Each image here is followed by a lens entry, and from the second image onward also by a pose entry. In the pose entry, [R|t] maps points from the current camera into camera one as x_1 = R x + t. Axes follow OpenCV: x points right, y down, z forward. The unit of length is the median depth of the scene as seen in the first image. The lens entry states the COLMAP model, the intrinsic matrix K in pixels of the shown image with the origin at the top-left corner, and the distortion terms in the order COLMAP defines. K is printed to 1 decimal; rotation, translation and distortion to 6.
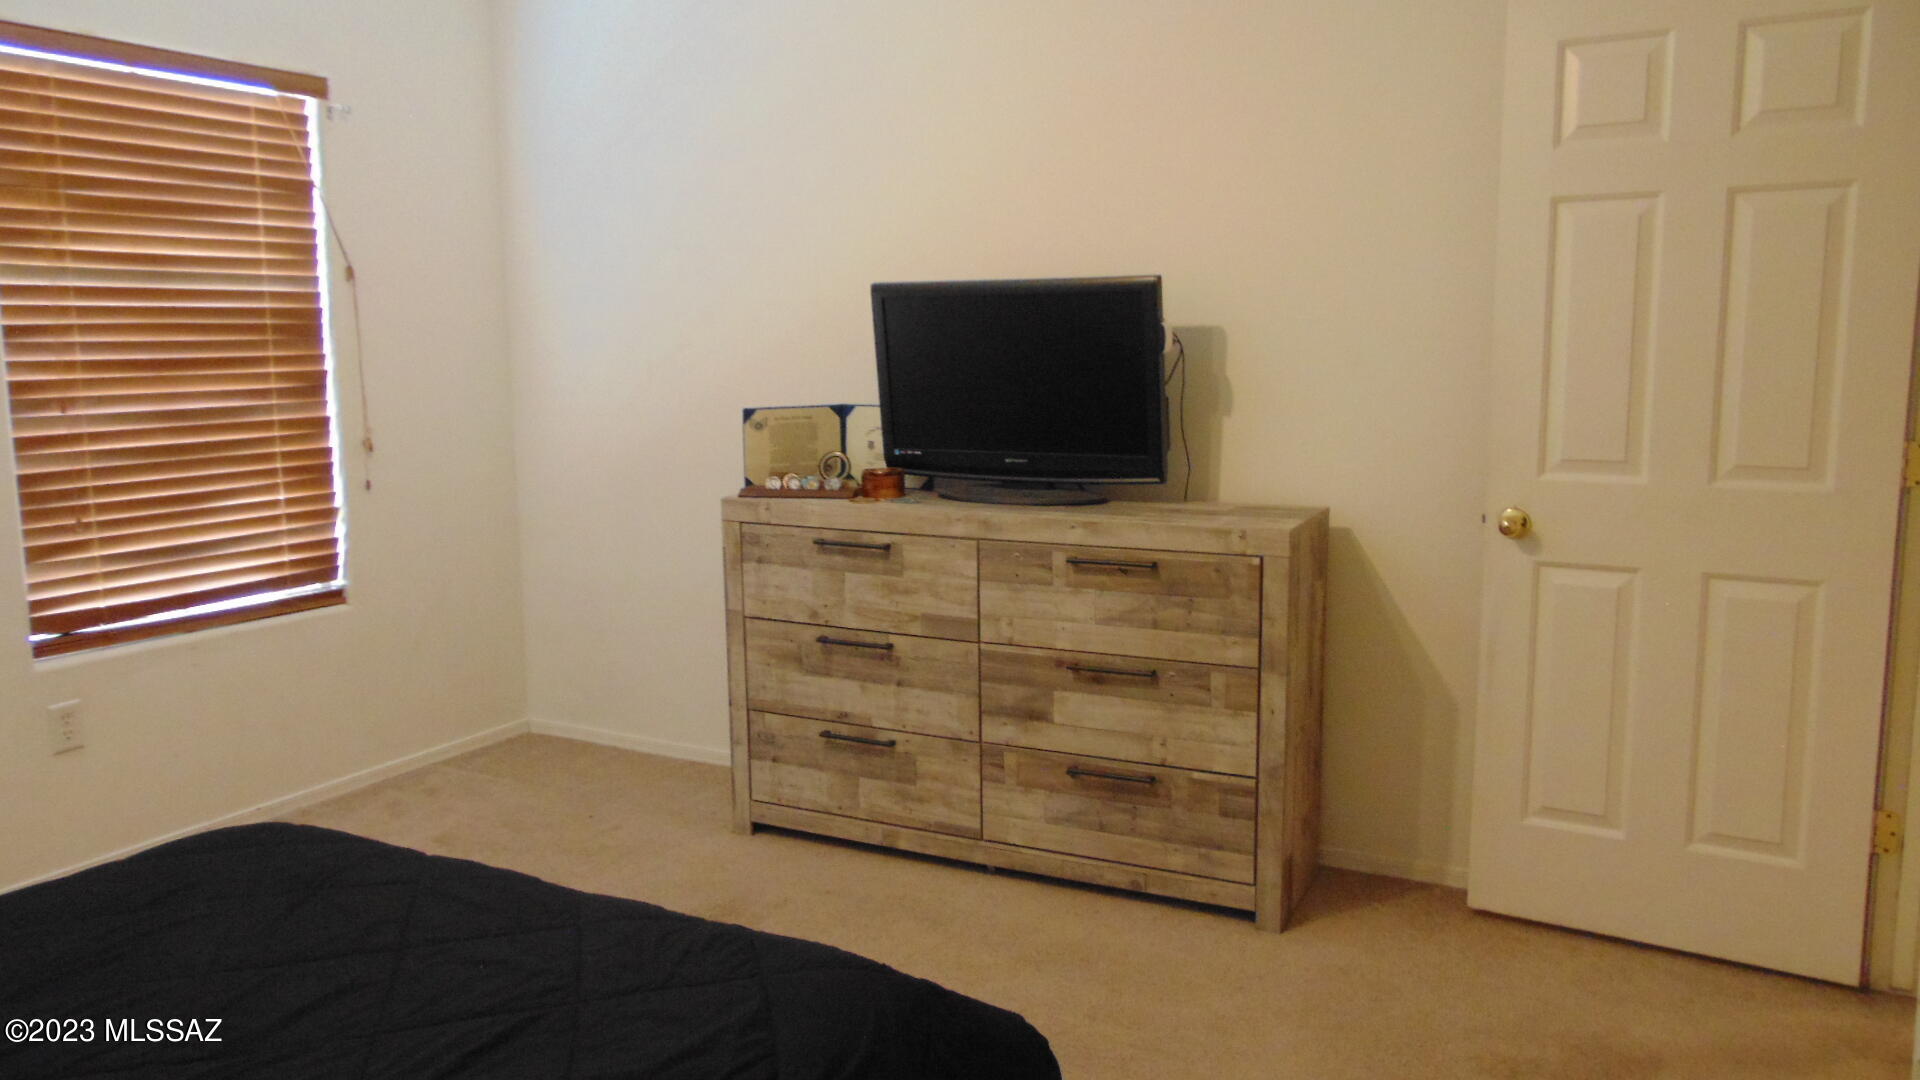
lens RADIAL K [[1441.1, 0, 961.8], [0, 1441.1, 527.3], [0, 0, 1]] dist [-0.033065, 0.039198]
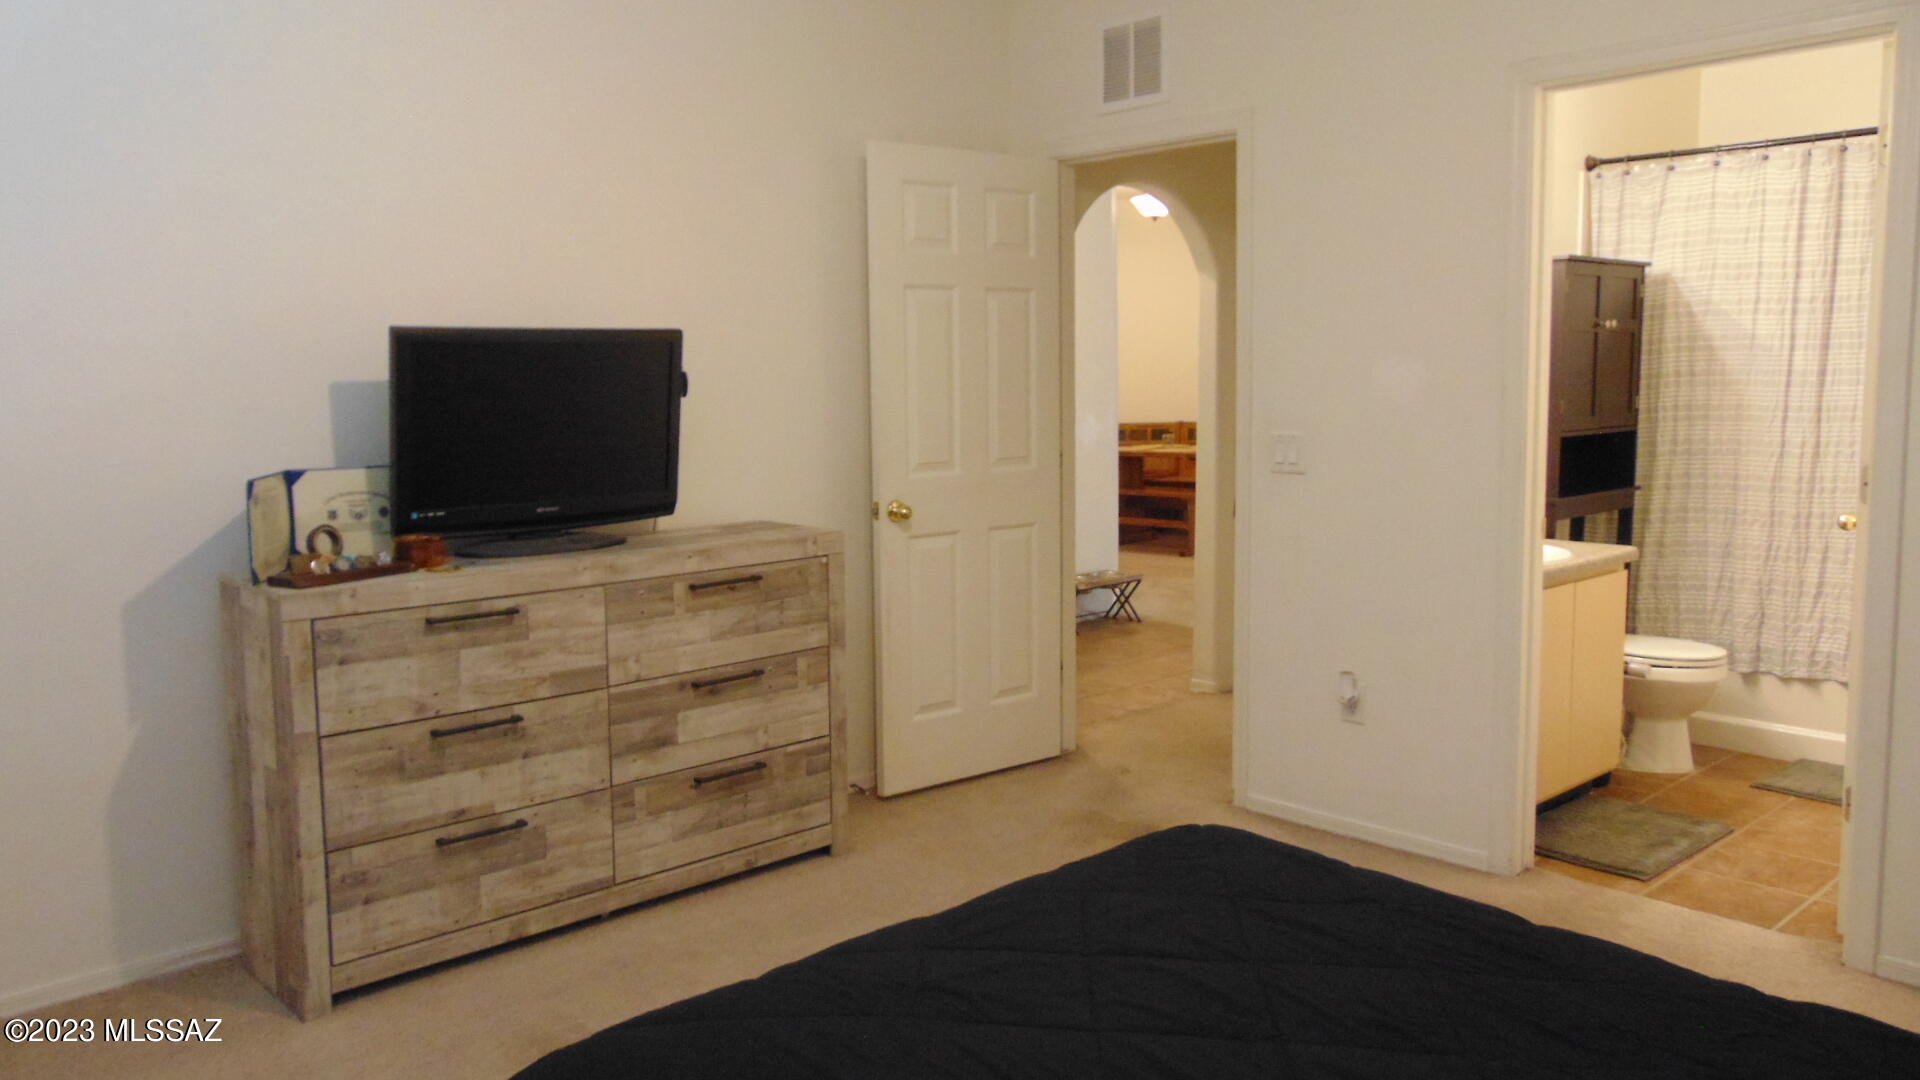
lens RADIAL K [[1441.1, 0, 961.4], [0, 1441.1, 527.0], [0, 0, 1]] dist [-0.033065, 0.039198]
pose [[0.318413, -0.097496, 0.942925, -0.816570], [0.137809, 0.988891, 0.055713, -0.050796], [-0.937881, 0.112204, 0.328312, 0.414112]]
